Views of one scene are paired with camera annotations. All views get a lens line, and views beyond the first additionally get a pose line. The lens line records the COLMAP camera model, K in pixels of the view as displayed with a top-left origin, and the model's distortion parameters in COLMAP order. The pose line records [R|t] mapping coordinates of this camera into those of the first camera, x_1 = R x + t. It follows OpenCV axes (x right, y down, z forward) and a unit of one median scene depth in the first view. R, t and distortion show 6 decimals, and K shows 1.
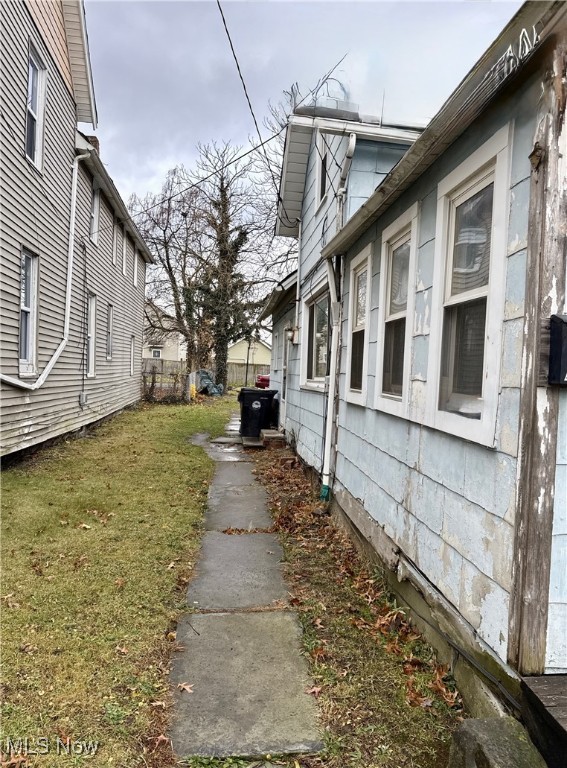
lens RADIAL K [[530.2, 0, 283.5], [0, 530.2, 384.0], [0, 0, 1]] dist [0.135407, -0.197559]
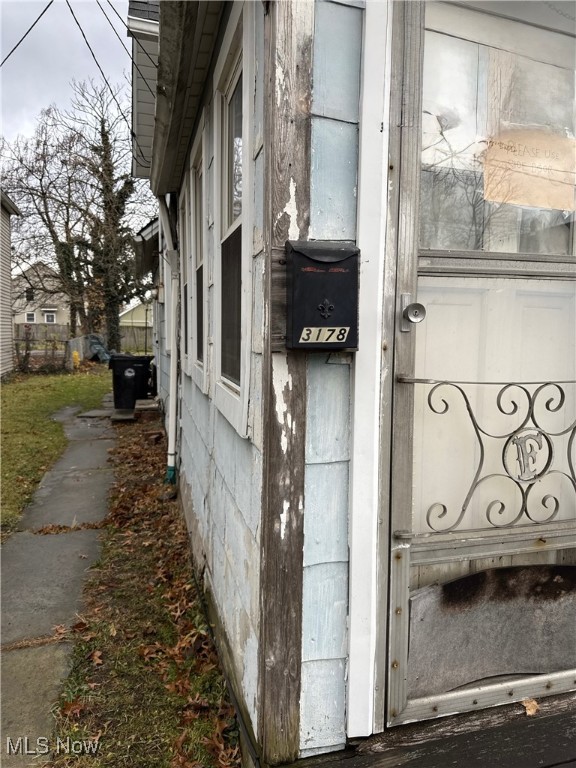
lens RADIAL K [[525.8, 0, 288.0], [0, 525.8, 384.0], [0, 0, 1]] dist [0.058533, -0.067642]
pose [[0.989611, -0.042156, 0.137453, 0.155179], [0.031891, 0.996594, 0.076045, -0.001773], [-0.140191, -0.070871, 0.987585, 0.139840]]
